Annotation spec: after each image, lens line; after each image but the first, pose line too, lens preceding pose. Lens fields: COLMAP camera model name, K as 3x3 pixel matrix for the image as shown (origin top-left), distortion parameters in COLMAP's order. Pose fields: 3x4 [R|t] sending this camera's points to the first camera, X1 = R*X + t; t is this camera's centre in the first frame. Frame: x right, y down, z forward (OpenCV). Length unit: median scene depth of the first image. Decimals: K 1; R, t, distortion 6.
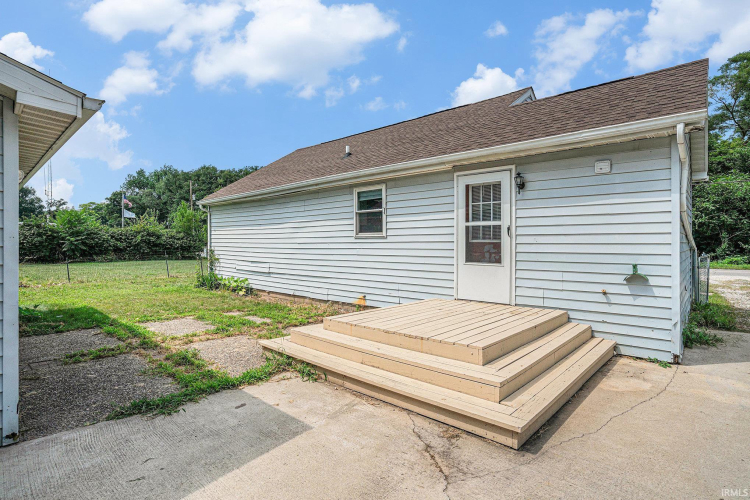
lens RADIAL K [[385.9, 0, 375.0], [0, 385.9, 250.0], [0, 0, 1]] dist [-0.030324, -0.000051]
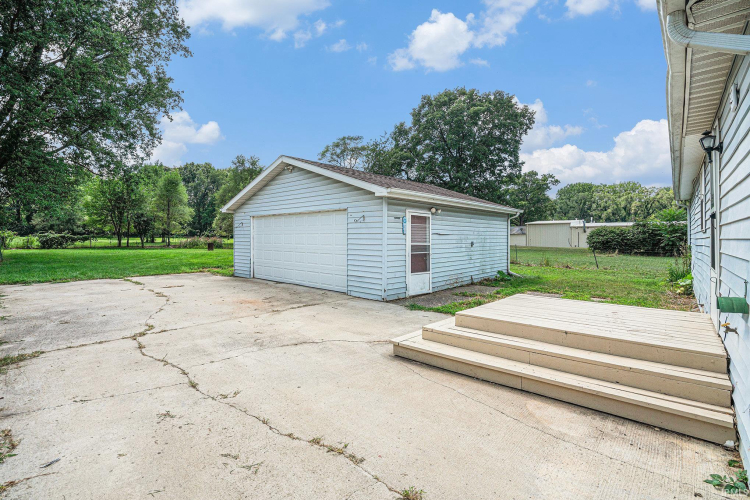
lens RADIAL K [[344.2, 0, 372.1], [0, 344.2, 241.6], [0, 0, 1]] dist [-0.033886, 0.000239]
pose [[0.010441, 0.003147, -0.999941, 1.639829], [-0.011160, 0.999933, 0.003031, -0.031575], [0.999883, 0.011128, 0.010475, 0.689646]]
